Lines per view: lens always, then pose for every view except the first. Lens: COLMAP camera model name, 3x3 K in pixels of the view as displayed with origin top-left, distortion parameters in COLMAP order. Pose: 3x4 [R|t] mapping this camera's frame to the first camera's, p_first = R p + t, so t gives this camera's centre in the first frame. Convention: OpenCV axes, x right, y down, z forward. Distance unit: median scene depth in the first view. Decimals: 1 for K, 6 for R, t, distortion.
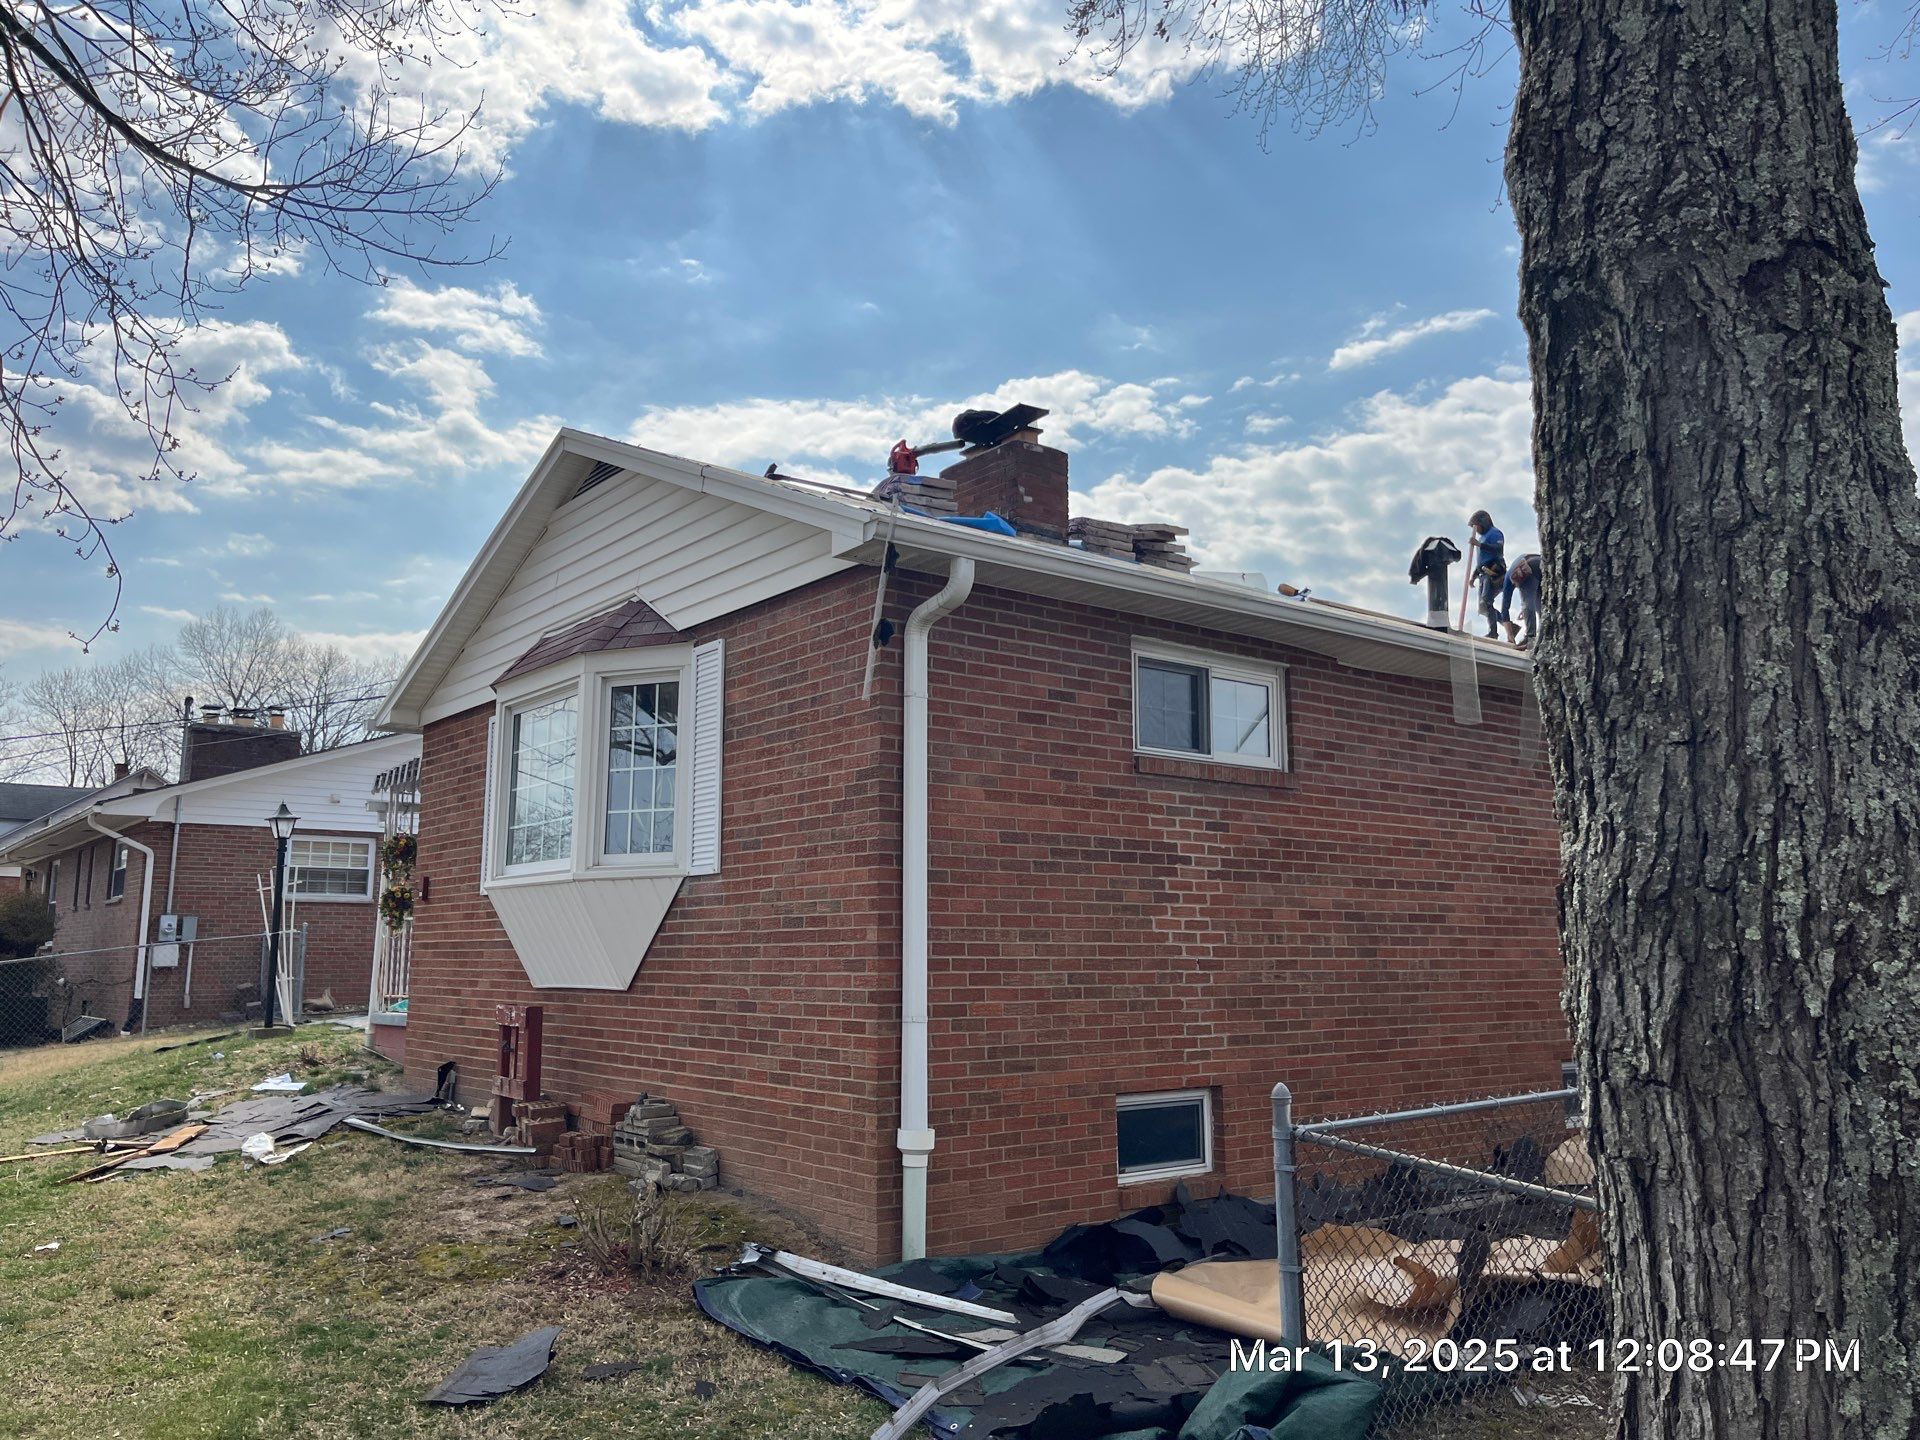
lens RADIAL K [[1478.2, 0, 965.9], [0, 1478.2, 712.3], [0, 0, 1]] dist [0.063473, -0.107044]
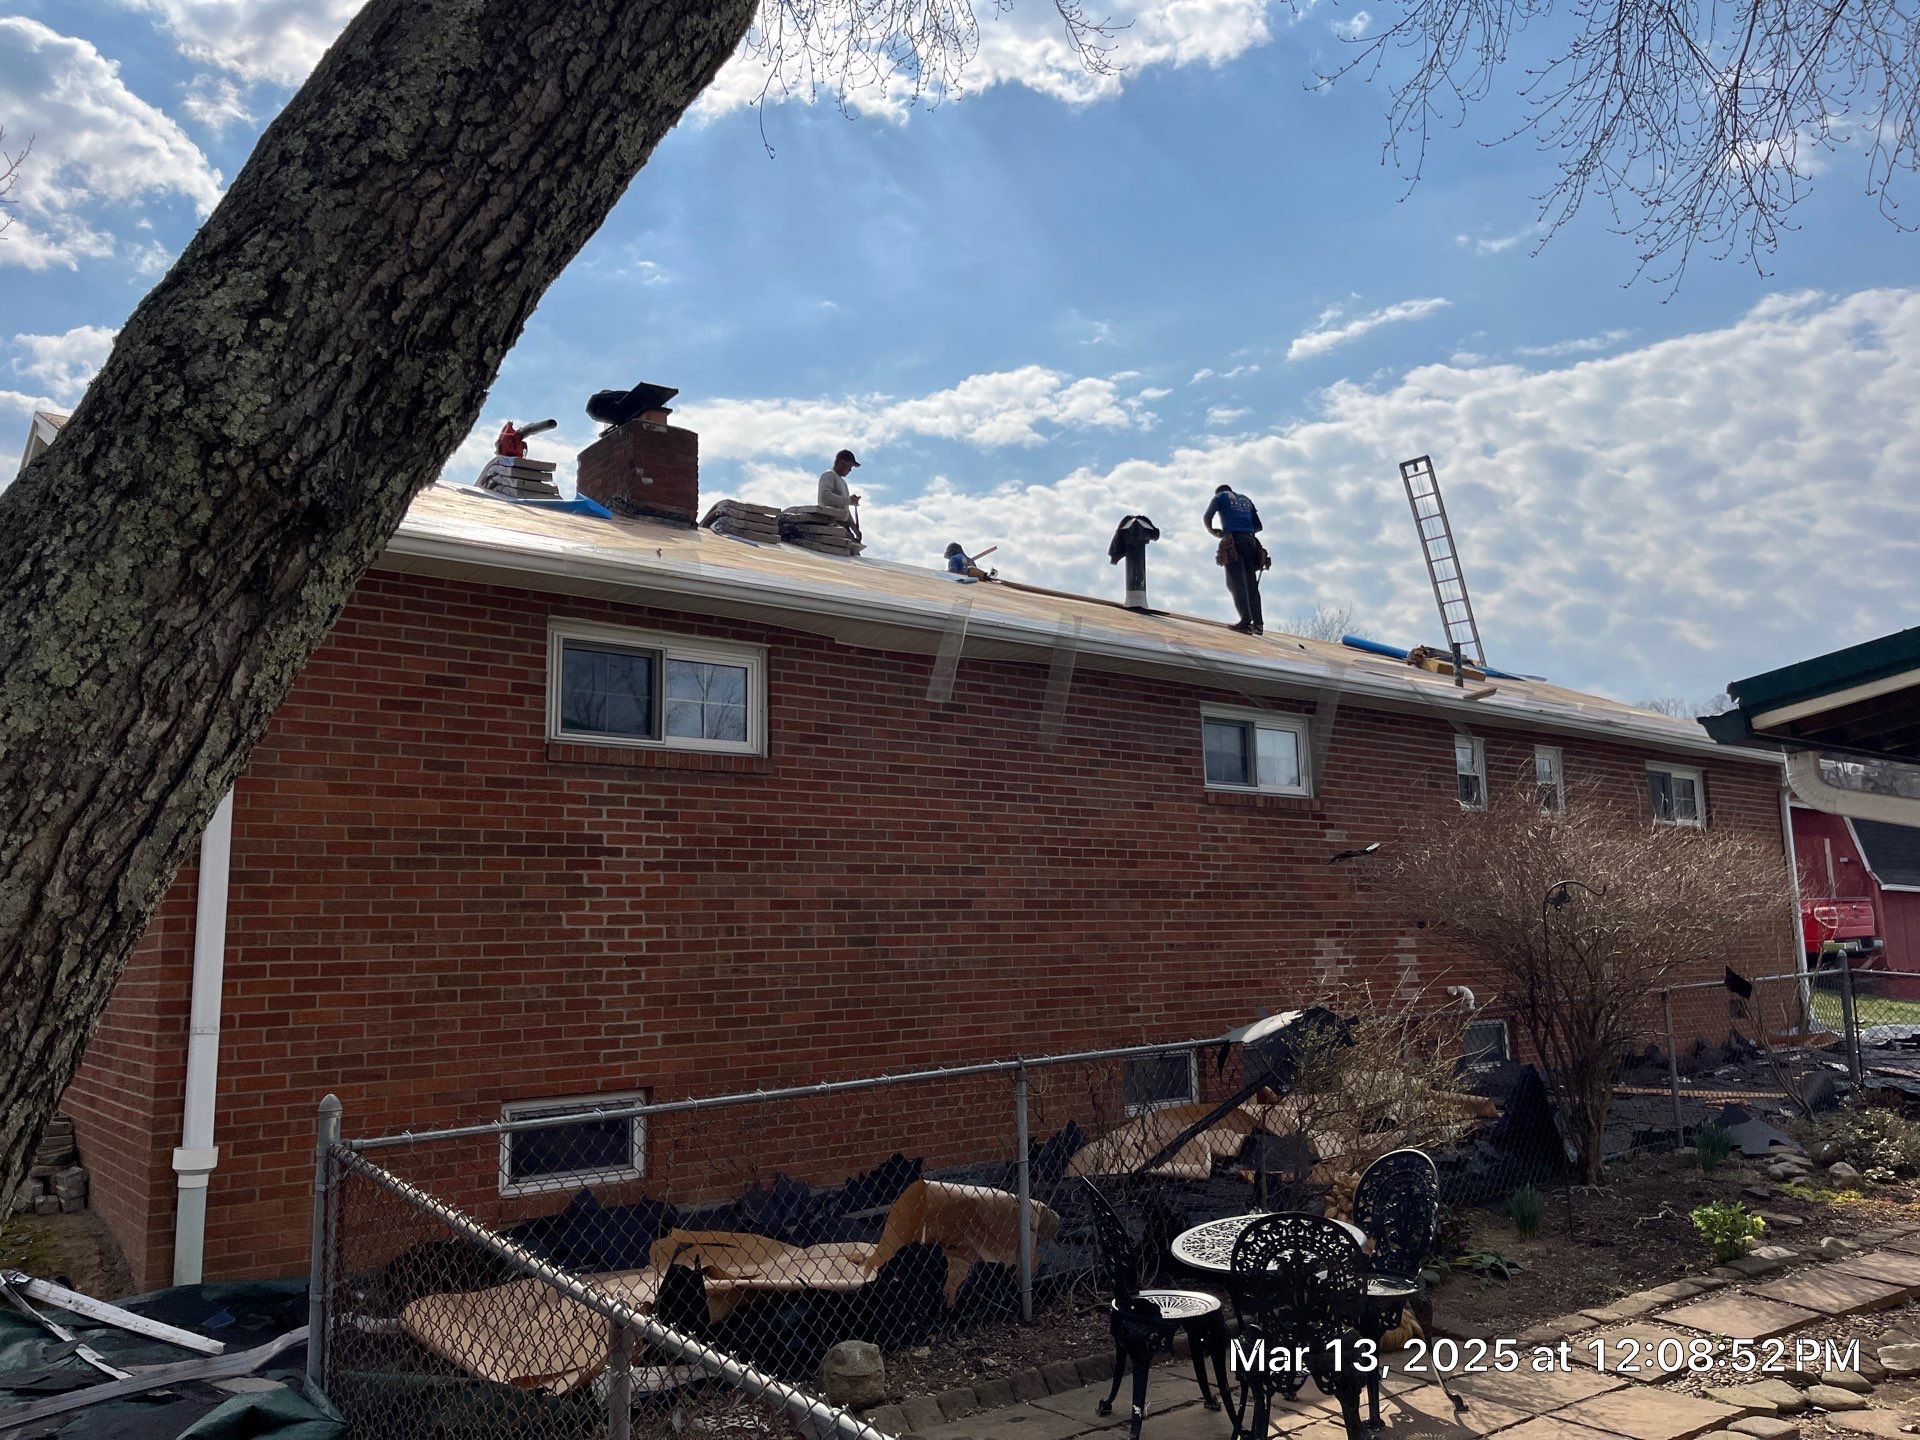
lens RADIAL K [[1461.9, 0, 959.0], [0, 1461.9, 706.0], [0, 0, 1]] dist [0.063515, -0.097098]
pose [[0.999667, -0.021365, 0.014468, 0.358315], [0.021359, 0.999772, 0.000531, 0.010535], [-0.014477, -0.000222, 0.999895, 0.053480]]
